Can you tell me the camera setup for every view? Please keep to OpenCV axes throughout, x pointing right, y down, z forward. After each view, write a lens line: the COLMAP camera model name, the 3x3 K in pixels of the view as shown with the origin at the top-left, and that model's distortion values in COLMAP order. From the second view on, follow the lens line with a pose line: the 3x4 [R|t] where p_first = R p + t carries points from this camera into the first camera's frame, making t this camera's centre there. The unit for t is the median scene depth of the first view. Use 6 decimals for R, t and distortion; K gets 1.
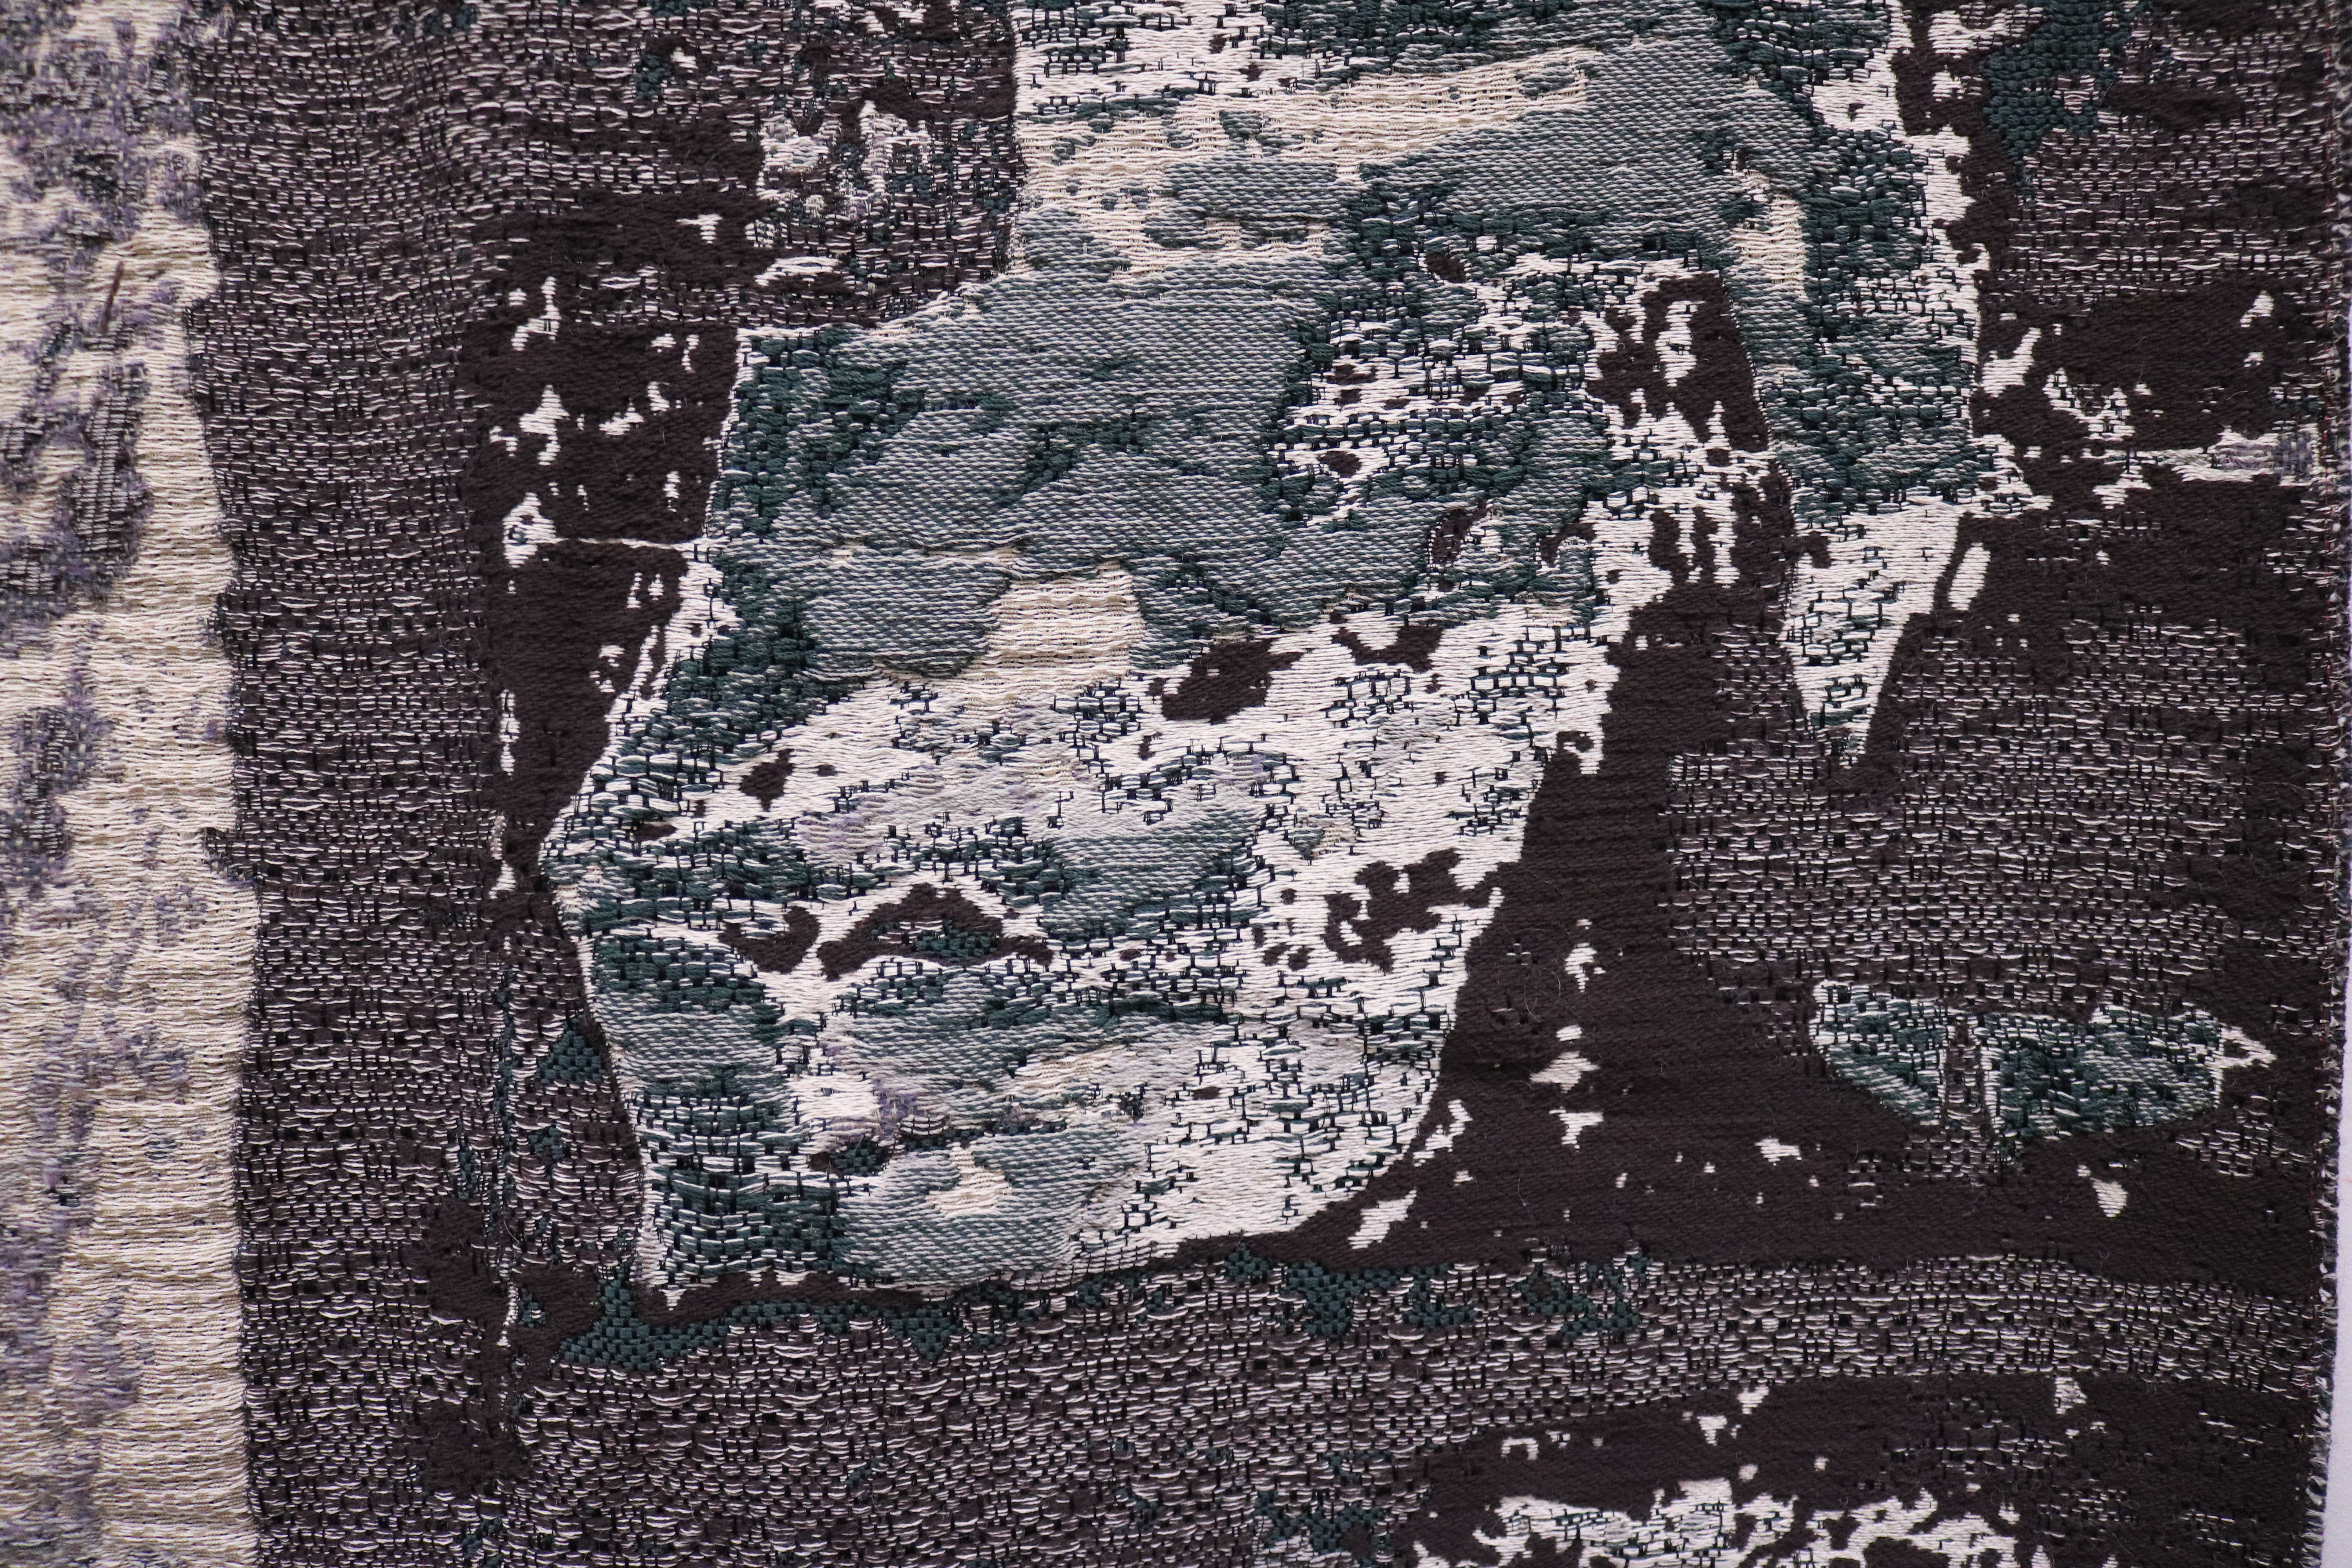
lens RADIAL K [[1924.5, 0, 1162.6], [0, 1924.5, 739.0], [0, 0, 1]] dist [-0.153945, 0.105175]
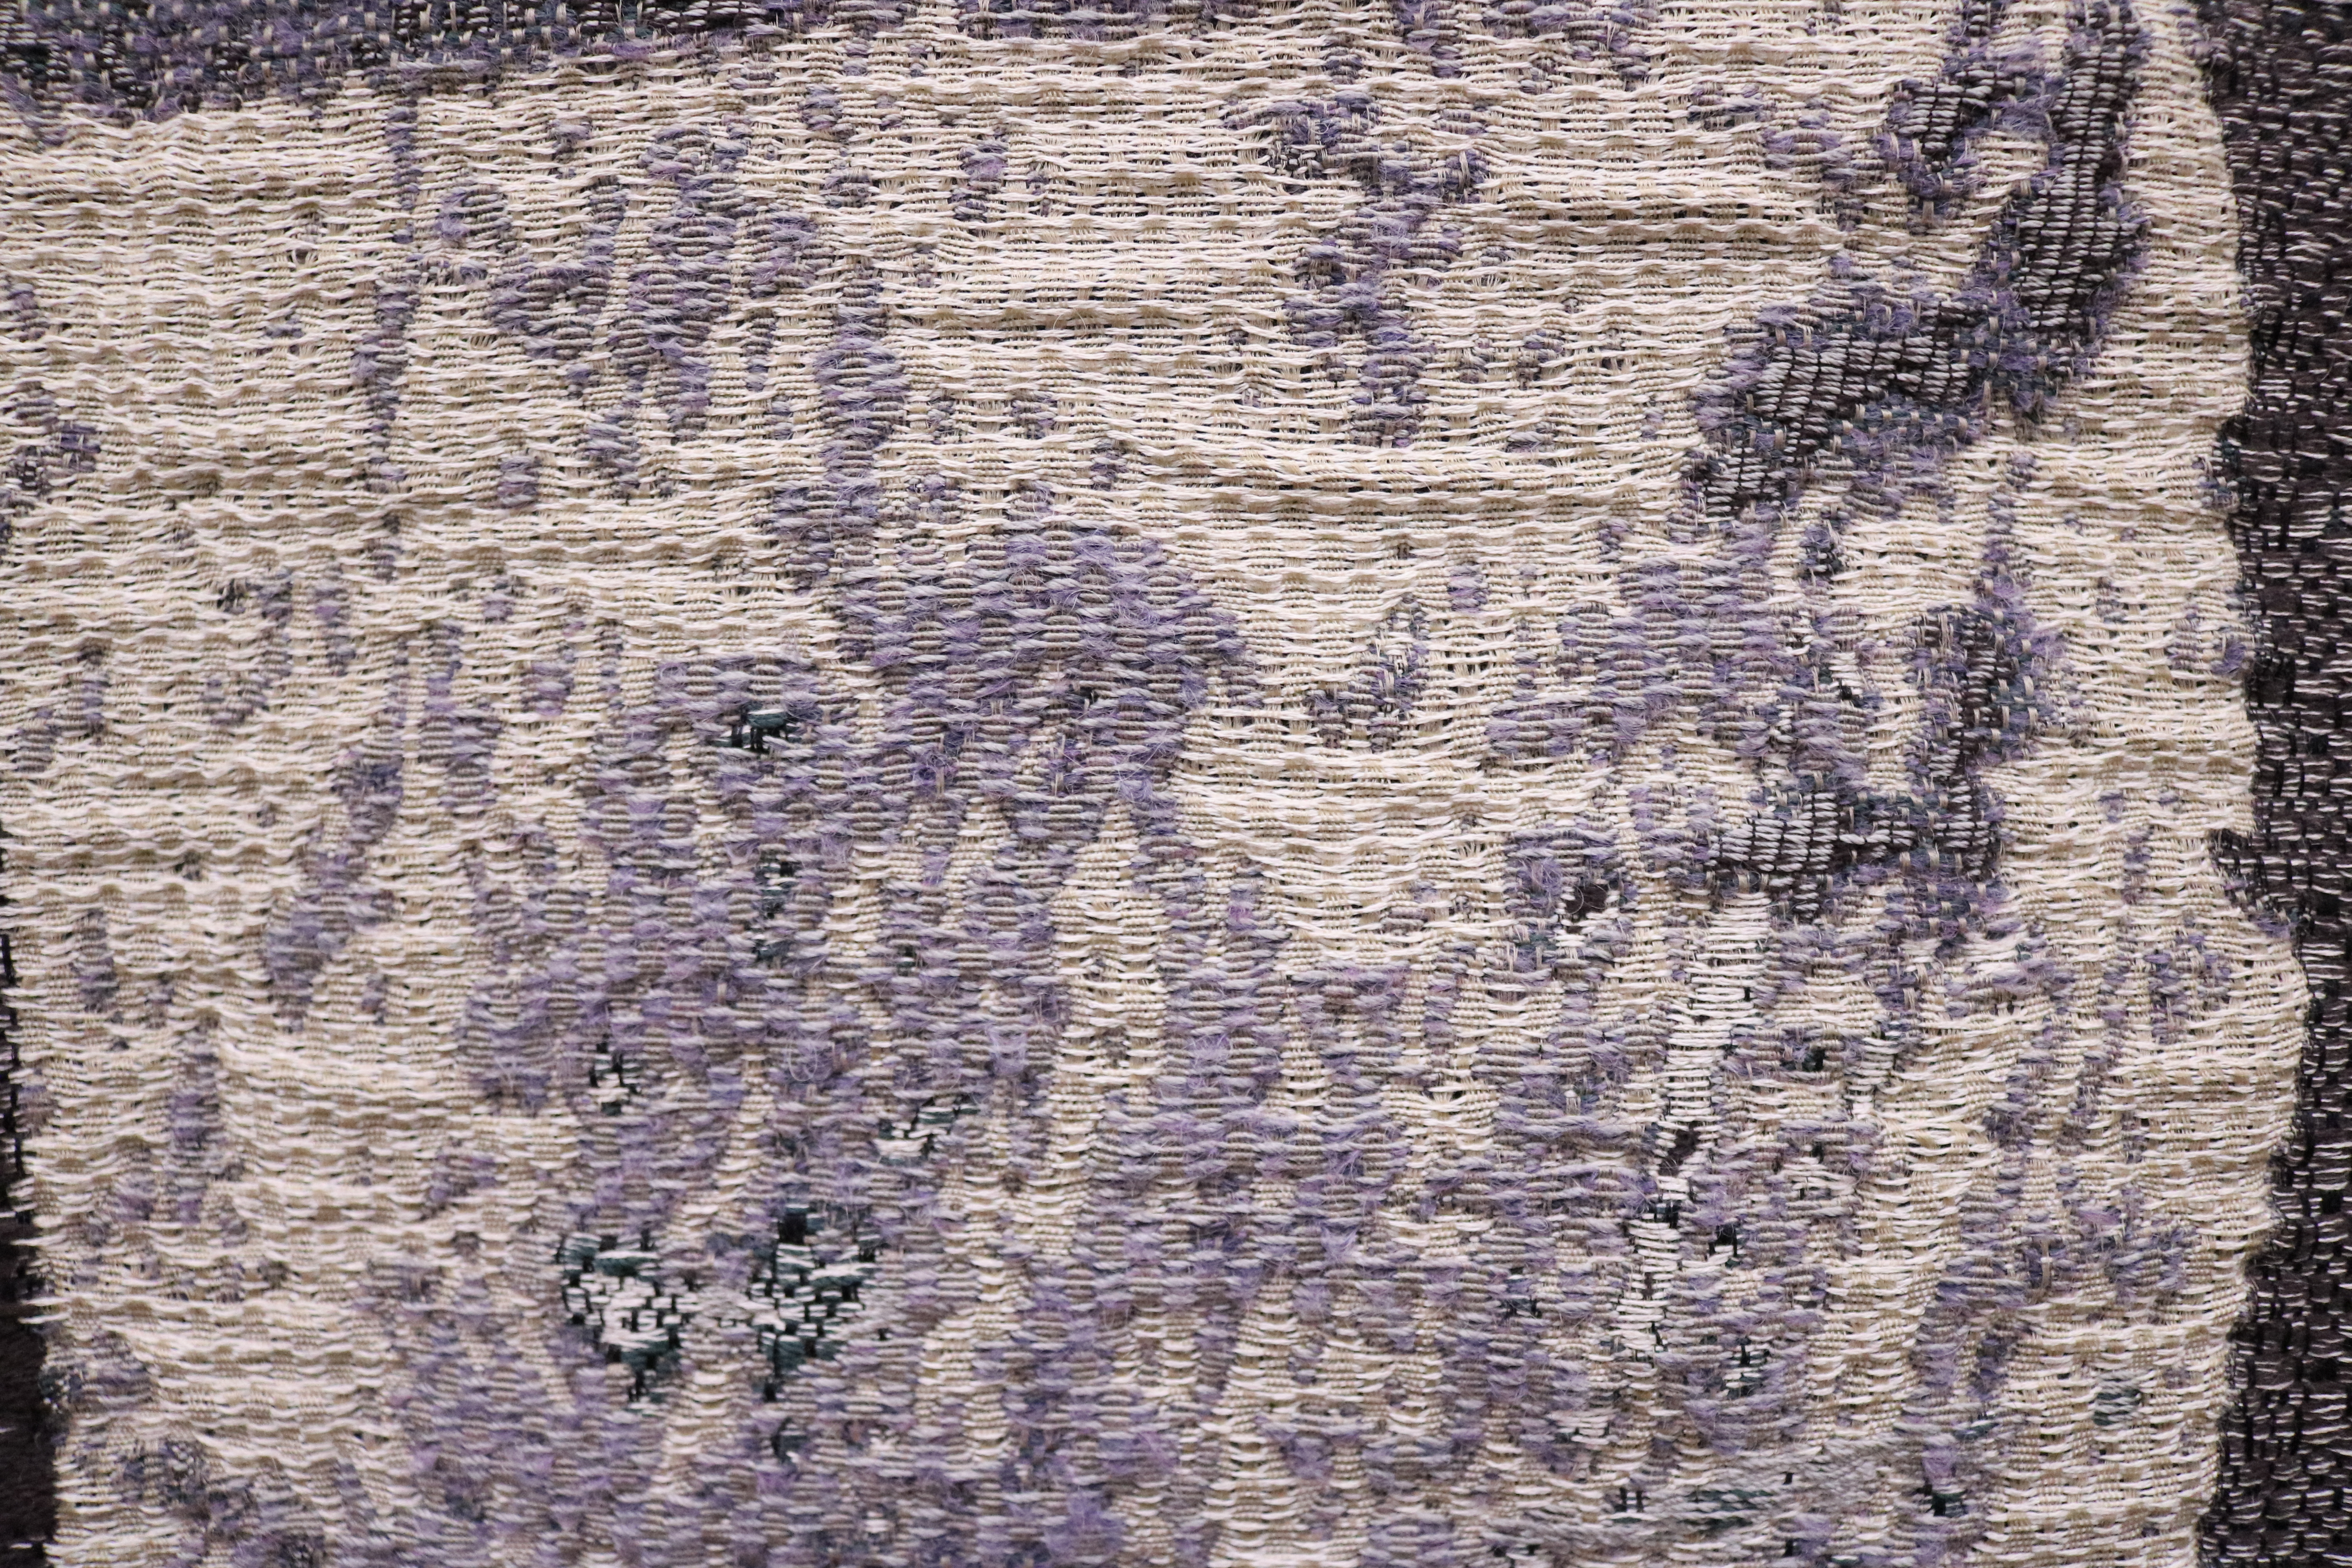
lens RADIAL K [[1924.5, 0, 1159.4], [0, 1924.5, 751.6], [0, 0, 1]] dist [-0.153945, 0.105175]
pose [[0.999907, 0.008987, -0.010236, -0.830334], [-0.009198, 0.999743, -0.020723, 0.038824], [0.010047, 0.020815, 0.999733, 0.440095]]
